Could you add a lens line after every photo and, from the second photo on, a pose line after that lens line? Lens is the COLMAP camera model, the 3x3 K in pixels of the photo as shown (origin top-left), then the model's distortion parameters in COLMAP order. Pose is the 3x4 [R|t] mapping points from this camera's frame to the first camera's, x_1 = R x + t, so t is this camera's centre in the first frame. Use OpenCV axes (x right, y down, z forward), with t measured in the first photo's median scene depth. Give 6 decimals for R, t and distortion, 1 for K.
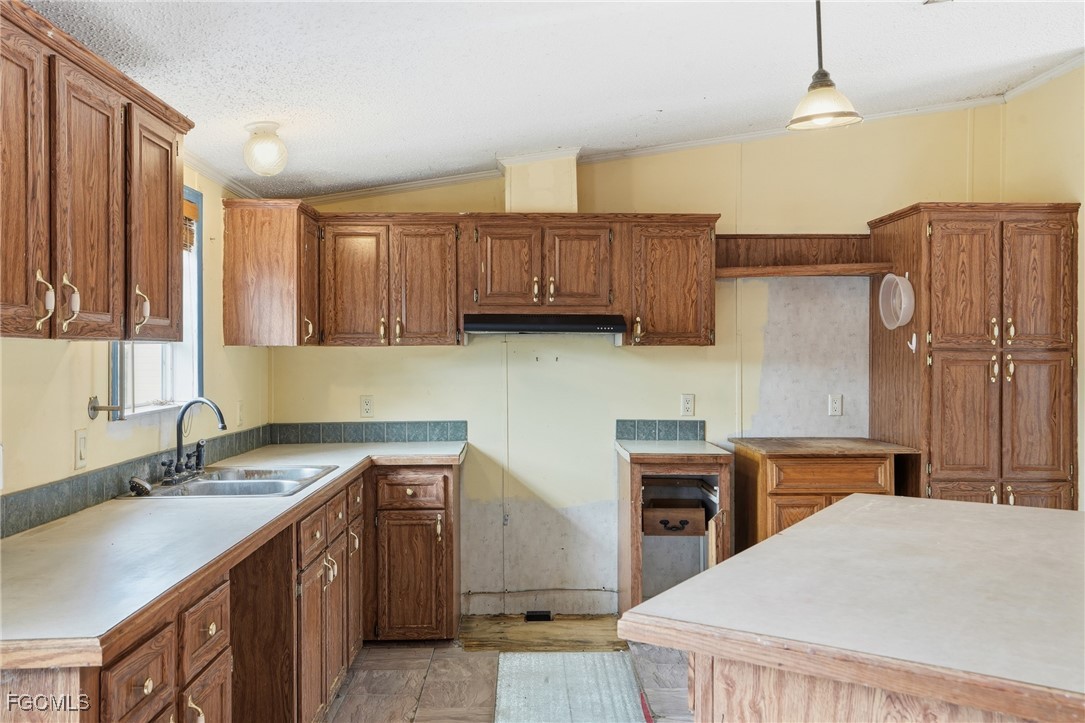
lens RADIAL K [[1004.2, 0, 542.5], [0, 1004.2, 361.5], [0, 0, 1]] dist [-0.001331, -0.000349]
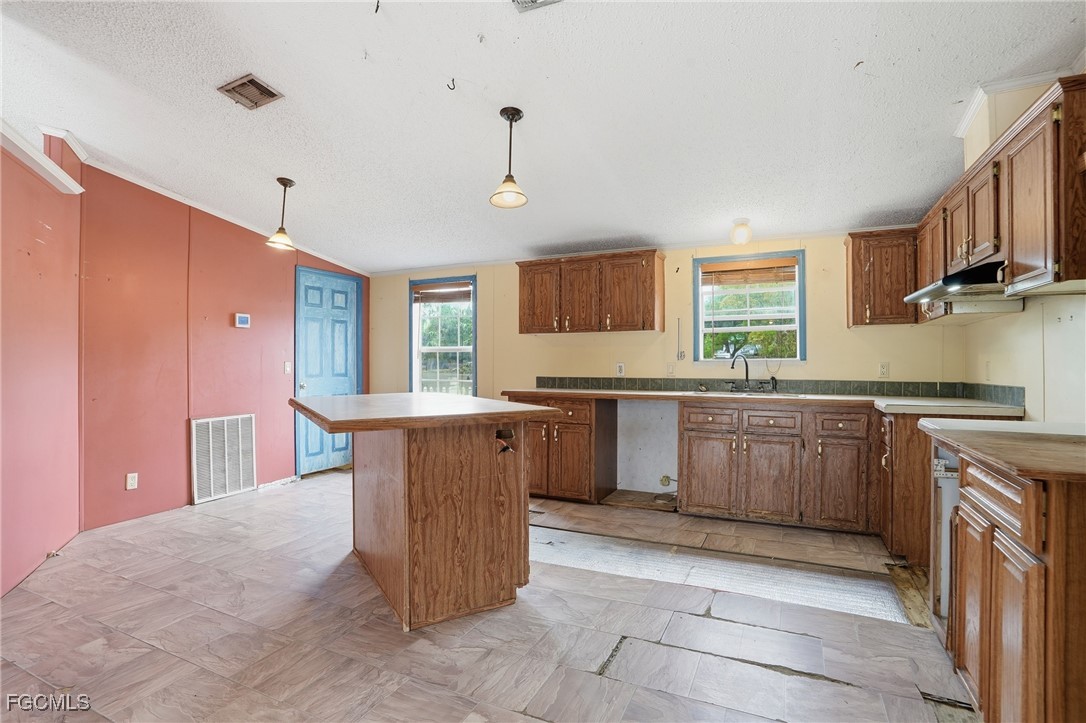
lens RADIAL K [[534.9, 0, 543.6], [0, 534.9, 343.6], [0, 0, 1]] dist [0.000072, 0.000003]
pose [[-0.434882, 0.003326, -0.900481, 0.785174], [-0.002134, 0.999987, 0.004724, 0.002036], [0.900485, 0.003976, -0.434869, 0.965153]]
